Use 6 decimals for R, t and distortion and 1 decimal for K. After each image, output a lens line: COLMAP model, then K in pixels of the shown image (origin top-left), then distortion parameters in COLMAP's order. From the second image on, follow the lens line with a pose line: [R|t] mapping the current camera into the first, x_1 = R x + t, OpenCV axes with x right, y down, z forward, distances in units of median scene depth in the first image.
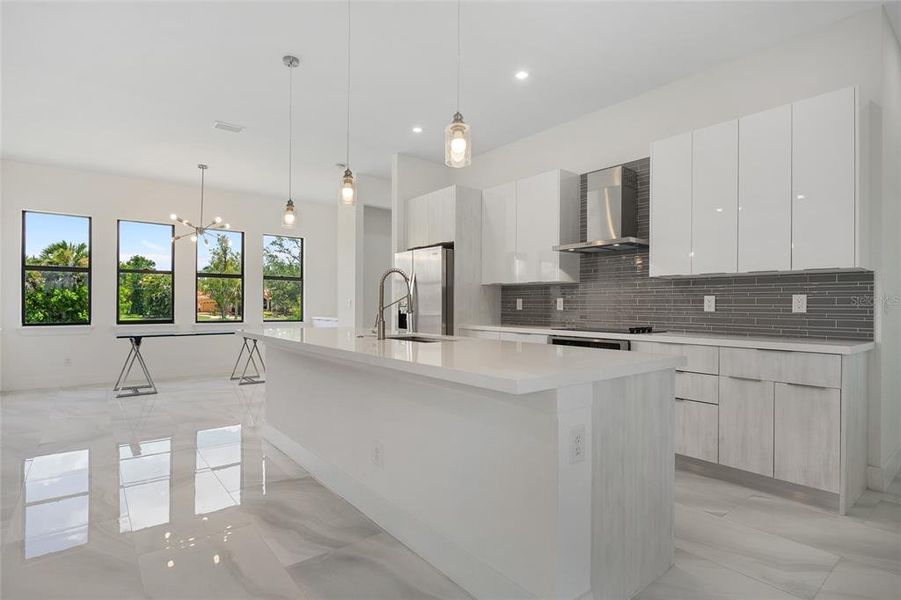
lens RADIAL K [[456.5, 0, 449.5], [0, 456.5, 305.0], [0, 0, 1]] dist [-0.012251, -0.000065]
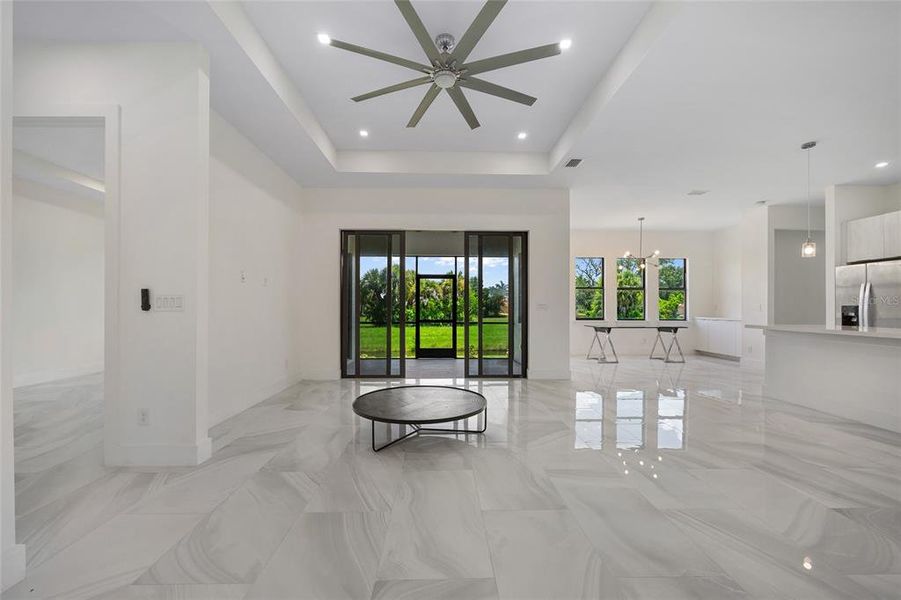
lens RADIAL K [[360.1, 0, 448.0], [0, 360.1, 304.8], [0, 0, 1]] dist [0.000802, 0.000090]
pose [[0.798409, -0.008434, -0.602057, -0.278275], [0.002819, 0.999943, -0.010269, -0.001813], [0.602110, 0.006501, 0.798387, -0.310637]]
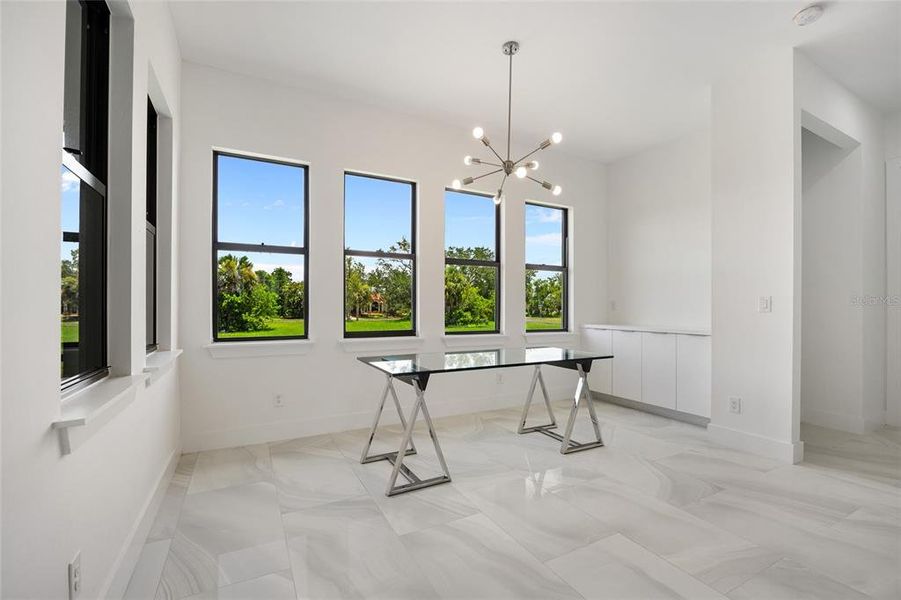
lens RADIAL K [[395.4, 0, 442.6], [0, 395.4, 301.7], [0, 0, 1]] dist [-0.000167, 0.000009]
pose [[0.979508, -0.004466, -0.201354, -0.442263], [0.001660, 0.999899, -0.014101, 0.000181], [0.201397, 0.013478, 0.979417, 0.445512]]
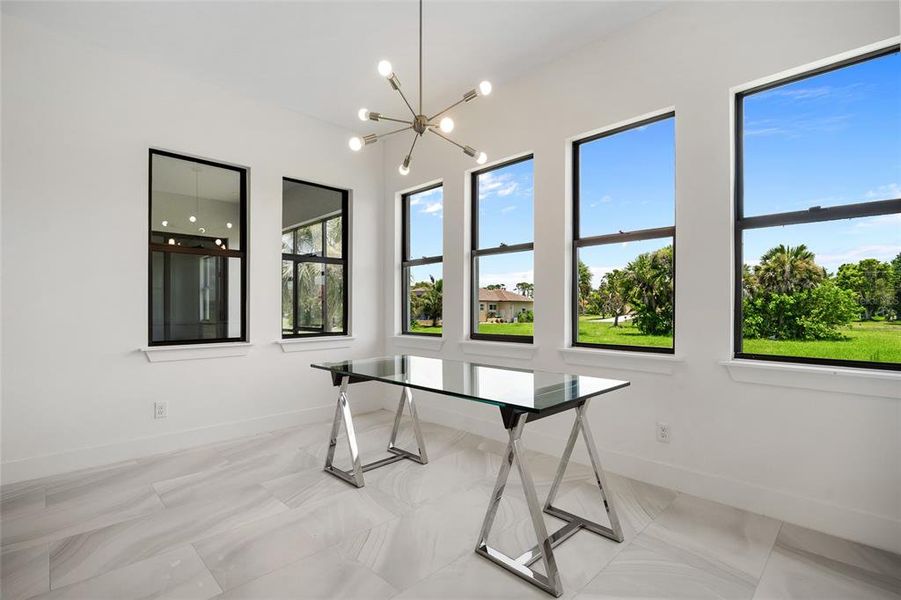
lens RADIAL K [[413.9, 0, 450.7], [0, 413.9, 309.3], [0, 0, 1]] dist [-0.006907, -0.000230]
pose [[0.105727, -0.002707, -0.994392, -0.149074], [0.000968, 0.999996, -0.002620, 0.002355], [0.994395, -0.000686, 0.105729, 0.828969]]
